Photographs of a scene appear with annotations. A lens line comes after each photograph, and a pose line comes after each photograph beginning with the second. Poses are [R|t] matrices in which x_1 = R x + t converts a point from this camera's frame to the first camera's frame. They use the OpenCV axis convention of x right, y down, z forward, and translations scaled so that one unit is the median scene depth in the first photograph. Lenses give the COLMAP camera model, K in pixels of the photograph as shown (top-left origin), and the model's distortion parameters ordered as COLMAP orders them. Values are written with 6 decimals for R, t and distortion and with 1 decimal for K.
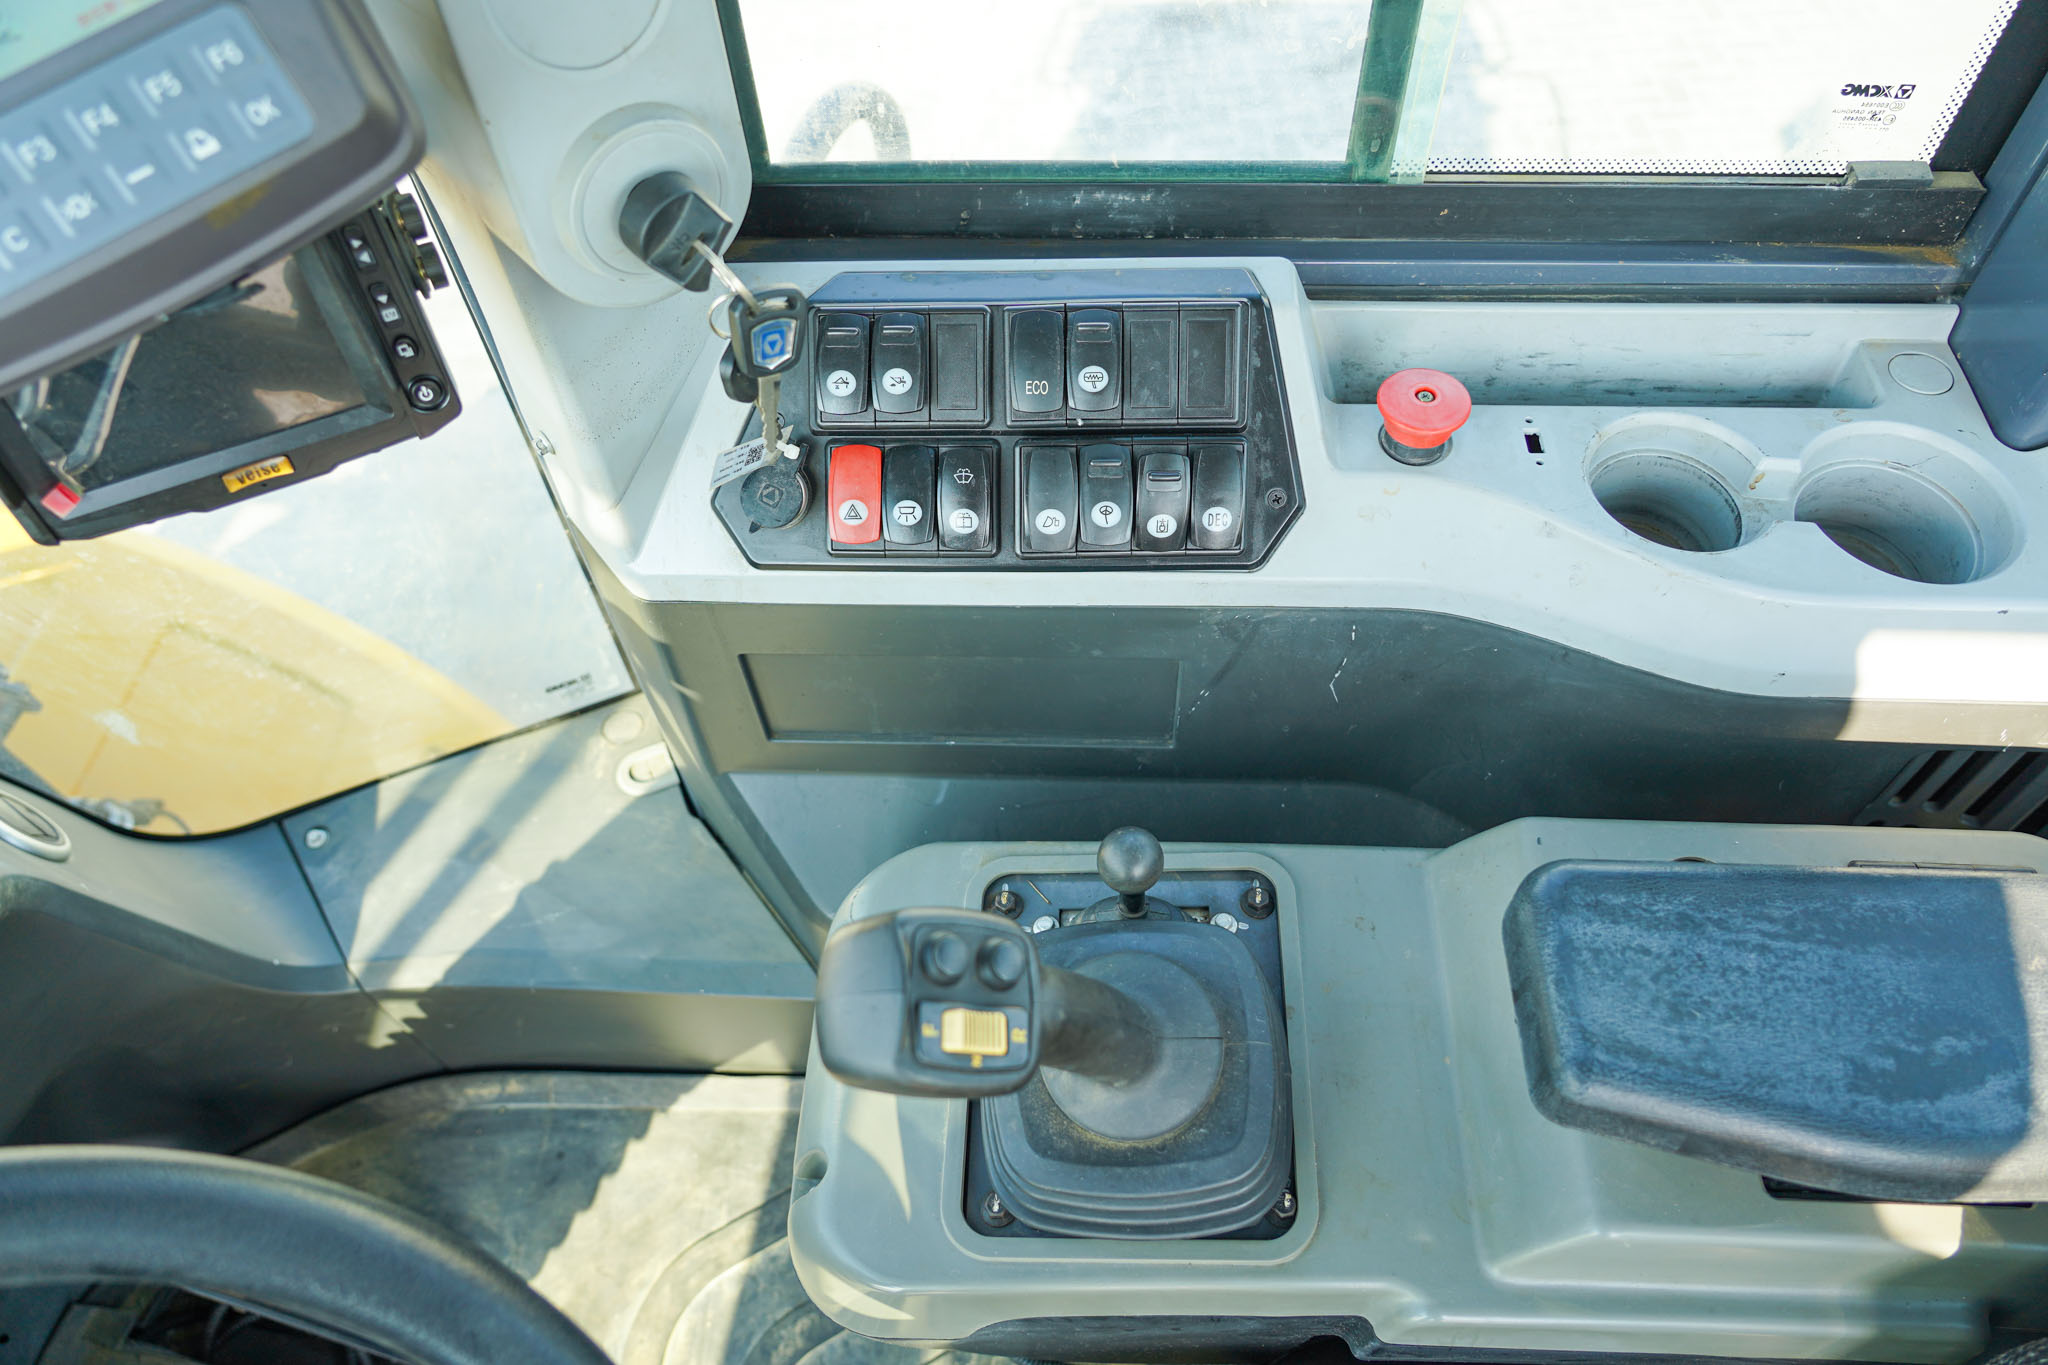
lens RADIAL K [[1387.9, 0, 1021.9], [0, 1387.9, 663.0], [0, 0, 1]] dist [-0.034887, 0.017509]
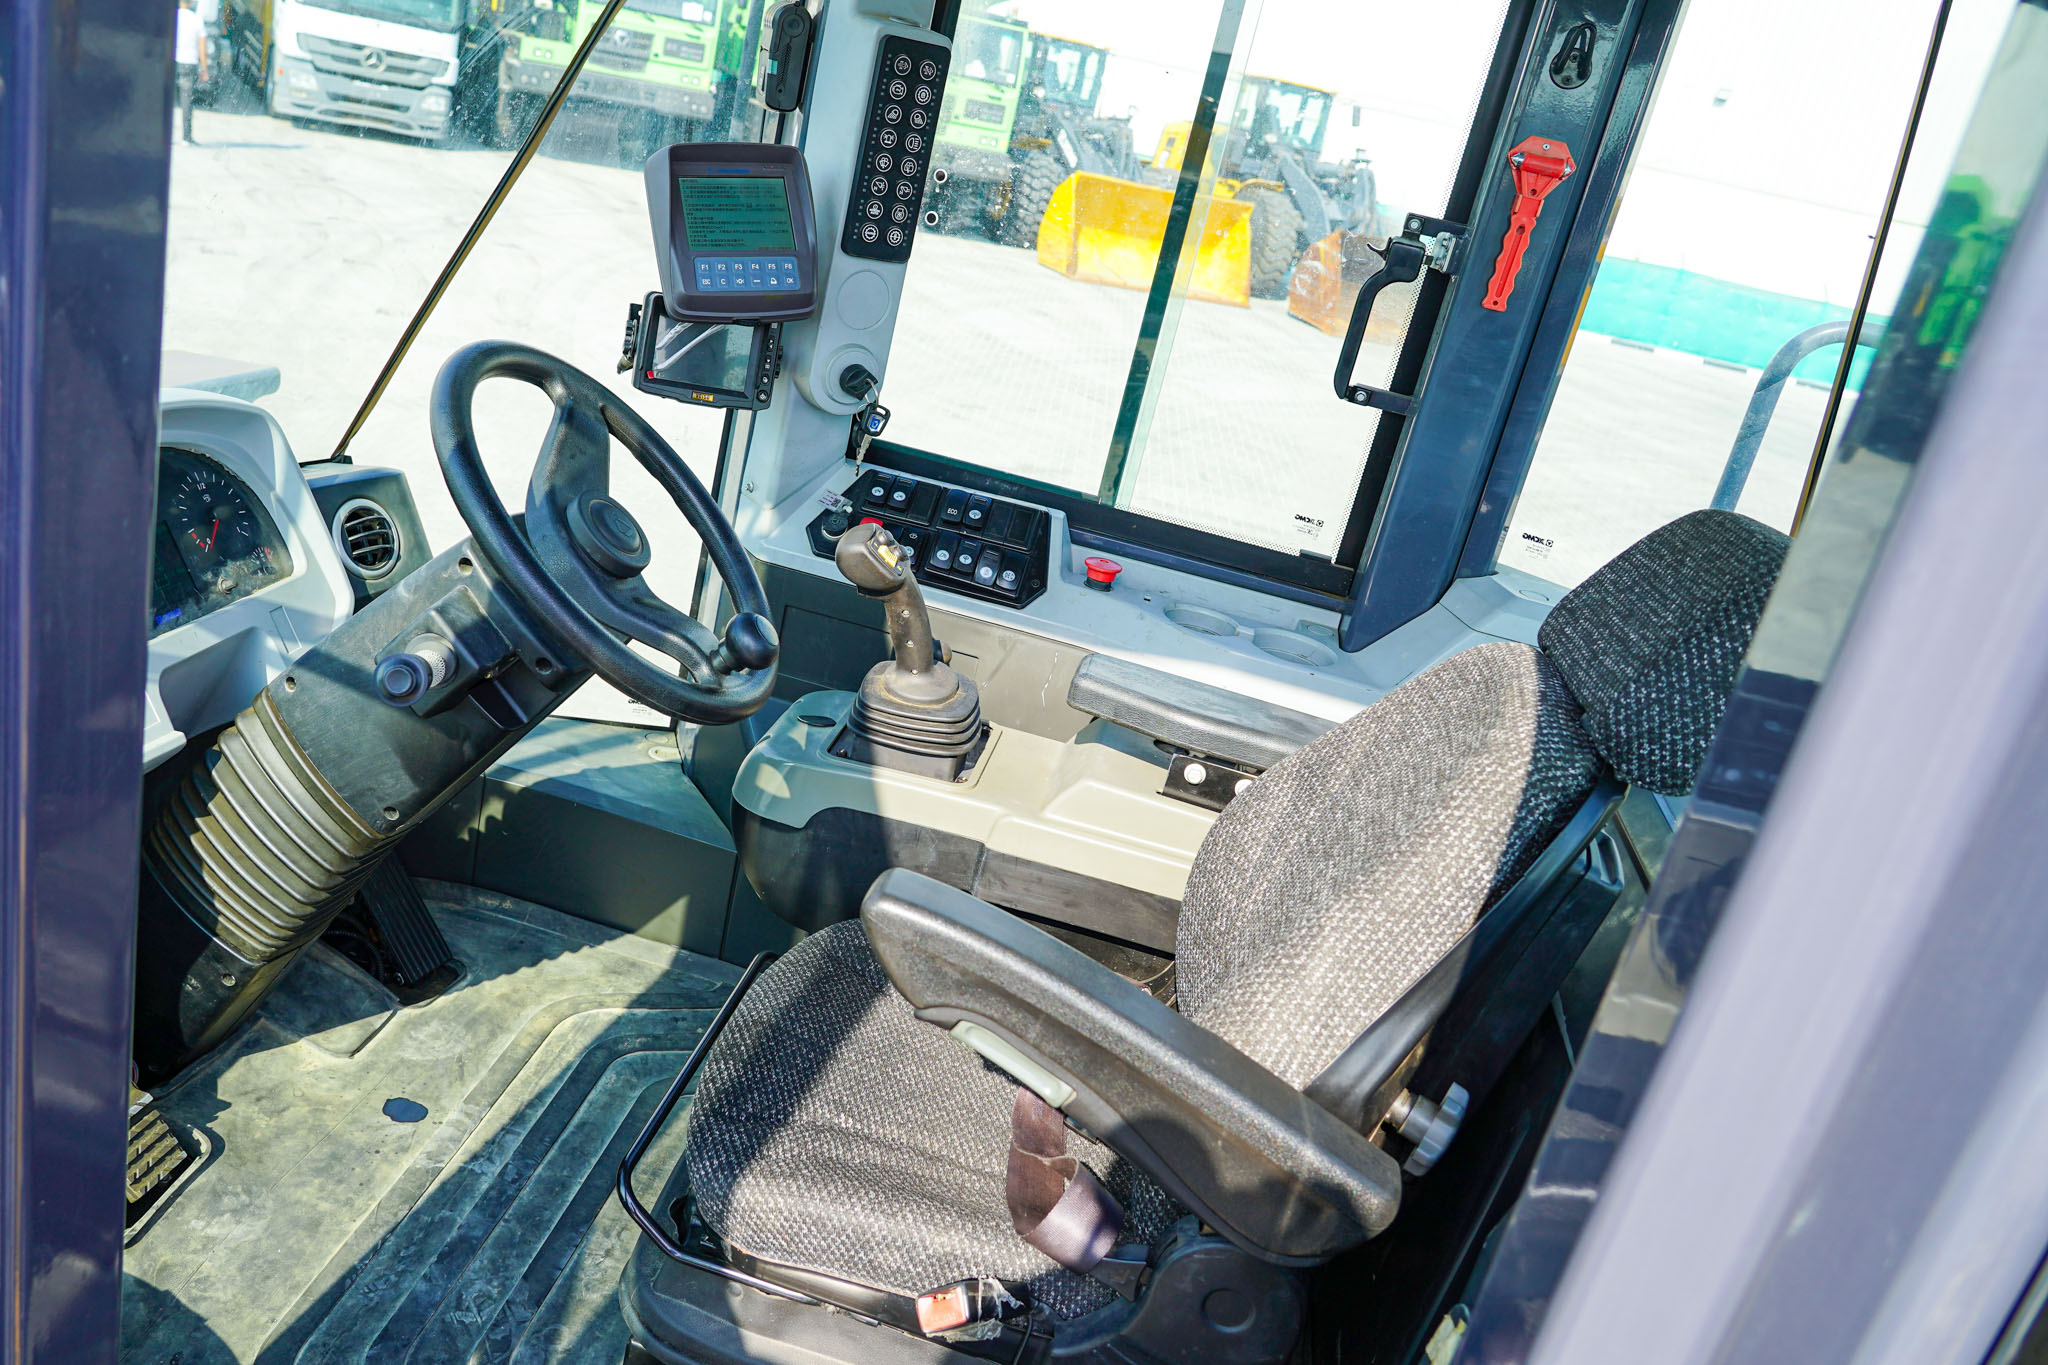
lens RADIAL K [[1590.5, 0, 868.6], [0, 1590.5, 614.8], [0, 0, 1]] dist [-0.030711, 0.000139]
pose [[0.951447, 0.284272, -0.118058, 0.323700], [-0.300907, 0.778193, -0.551245, 1.970382], [-0.064832, 0.560005, 0.825949, -1.571509]]
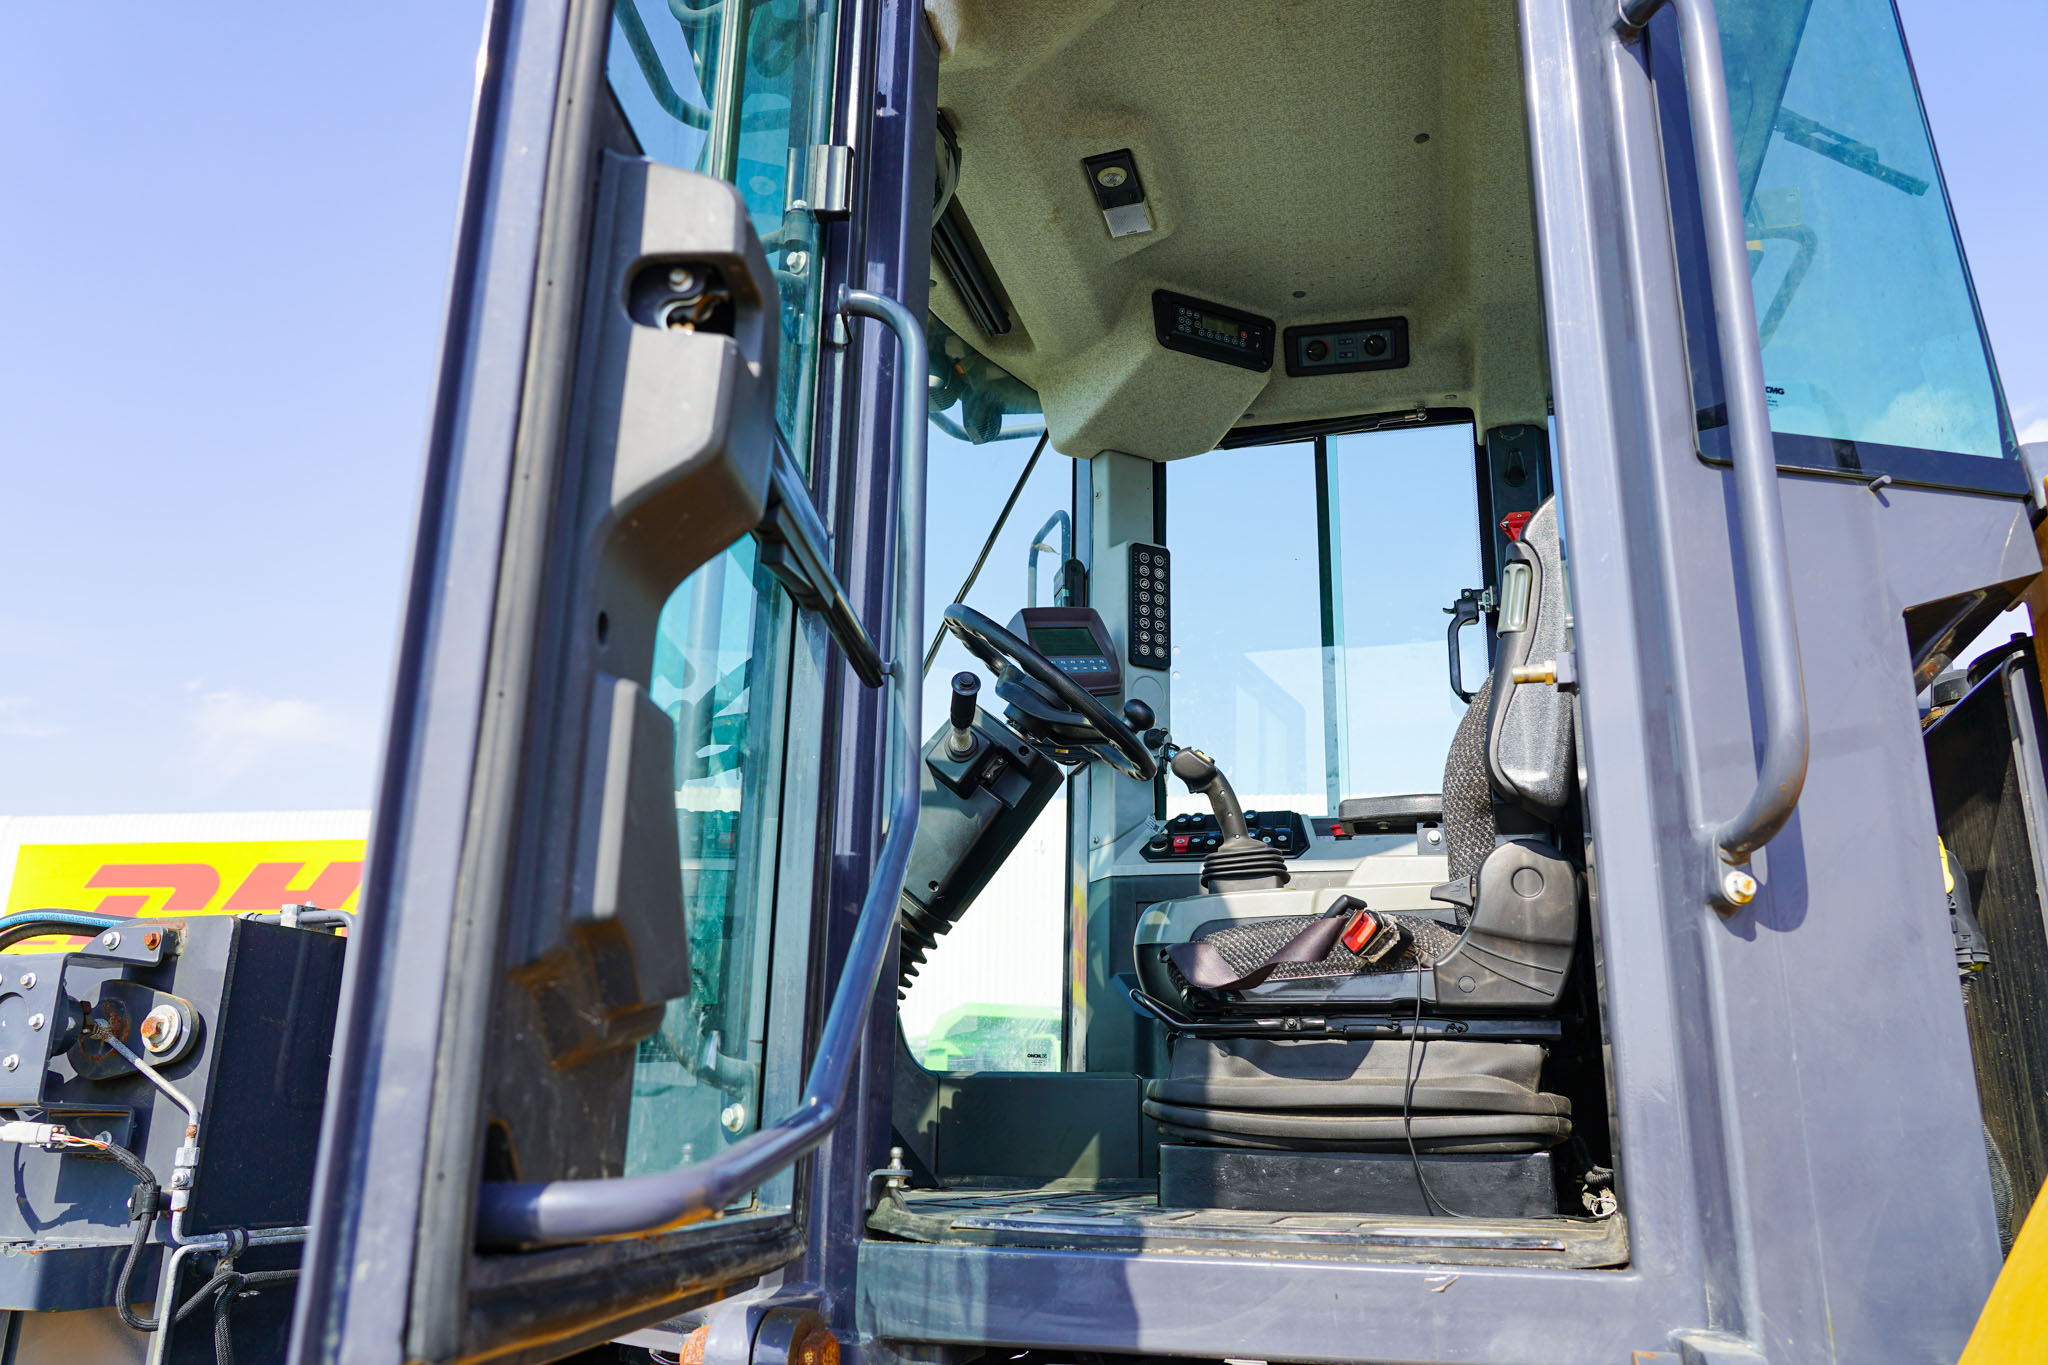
lens RADIAL K [[1538.7, 0, 1021.4], [0, 1538.7, 664.0], [0, 0, 1]] dist [-0.013059, 0.018137]
pose [[0.975824, -0.005740, -0.218482, 0.445405], [-0.204274, 0.331501, -0.921075, 4.470187], [0.077714, 0.943437, 0.322314, -0.955686]]
